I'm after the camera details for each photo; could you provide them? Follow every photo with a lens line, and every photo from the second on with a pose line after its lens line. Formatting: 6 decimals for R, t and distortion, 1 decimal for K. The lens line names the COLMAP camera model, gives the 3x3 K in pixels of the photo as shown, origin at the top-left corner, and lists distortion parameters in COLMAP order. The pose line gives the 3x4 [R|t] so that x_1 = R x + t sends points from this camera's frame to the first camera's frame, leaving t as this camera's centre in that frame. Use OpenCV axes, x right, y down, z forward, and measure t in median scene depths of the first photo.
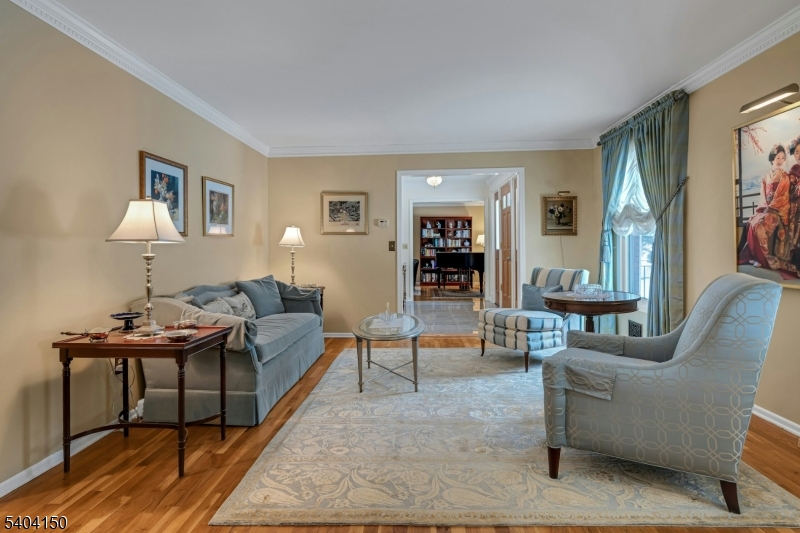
lens RADIAL K [[434.1, 0, 389.9], [0, 434.1, 243.5], [0, 0, 1]] dist [-0.000100, 0.001418]
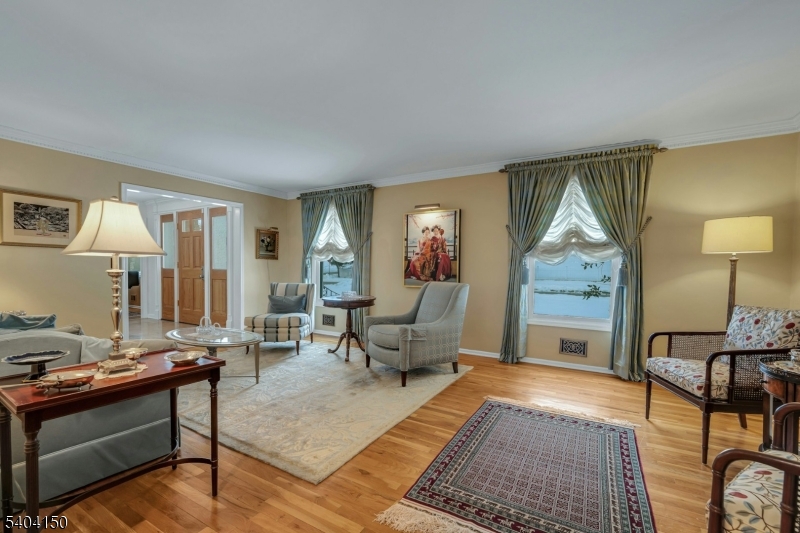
lens RADIAL K [[368.7, 0, 401.0], [0, 368.7, 274.4], [0, 0, 1]] dist [-0.009712, -0.000743]
pose [[0.449503, 0.002306, 0.893276, -0.694445], [-0.026820, 0.999581, 0.010915, 0.008455], [-0.892876, -0.028864, 0.449376, 0.173462]]
